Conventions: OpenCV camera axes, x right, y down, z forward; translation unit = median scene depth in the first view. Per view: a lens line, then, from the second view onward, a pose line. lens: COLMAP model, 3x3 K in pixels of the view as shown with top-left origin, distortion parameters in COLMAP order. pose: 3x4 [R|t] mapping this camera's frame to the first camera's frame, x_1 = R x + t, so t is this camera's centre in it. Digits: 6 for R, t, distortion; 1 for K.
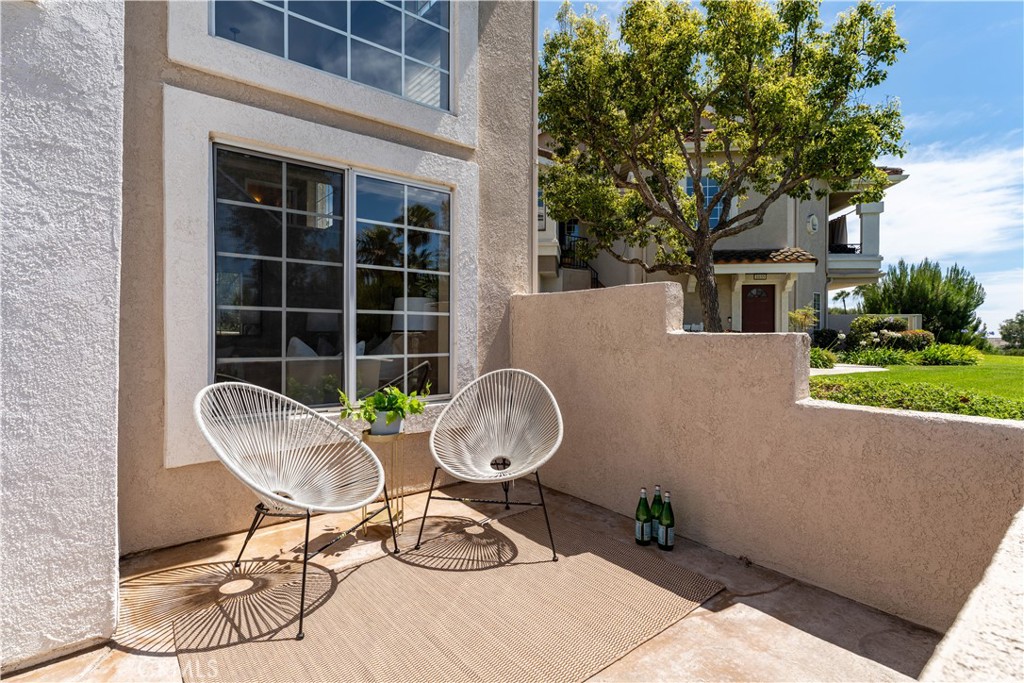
lens RADIAL K [[490.9, 0, 512.0], [0, 490.9, 341.5], [0, 0, 1]] dist [-0.000296, -0.000075]
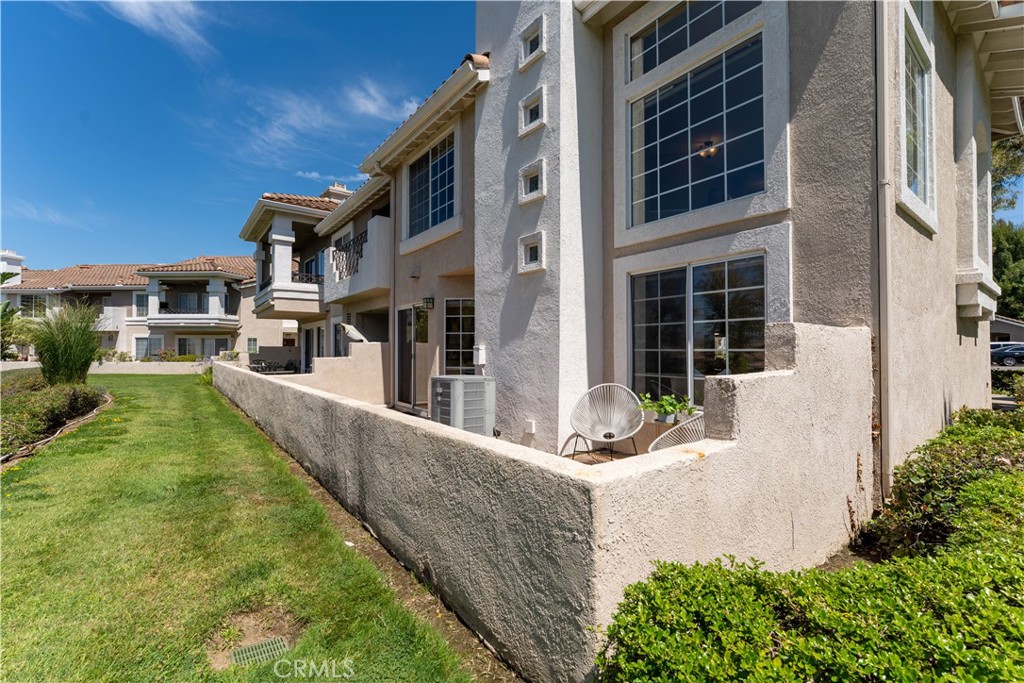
lens RADIAL K [[432.3, 0, 512.0], [0, 432.3, 341.5], [0, 0, 1]] dist [-0.000050, -0.000005]
pose [[0.010673, -0.020136, -0.999740, 1.037527], [-0.007112, 0.999770, -0.020213, -0.054429], [0.999918, 0.007326, 0.010527, 0.361735]]
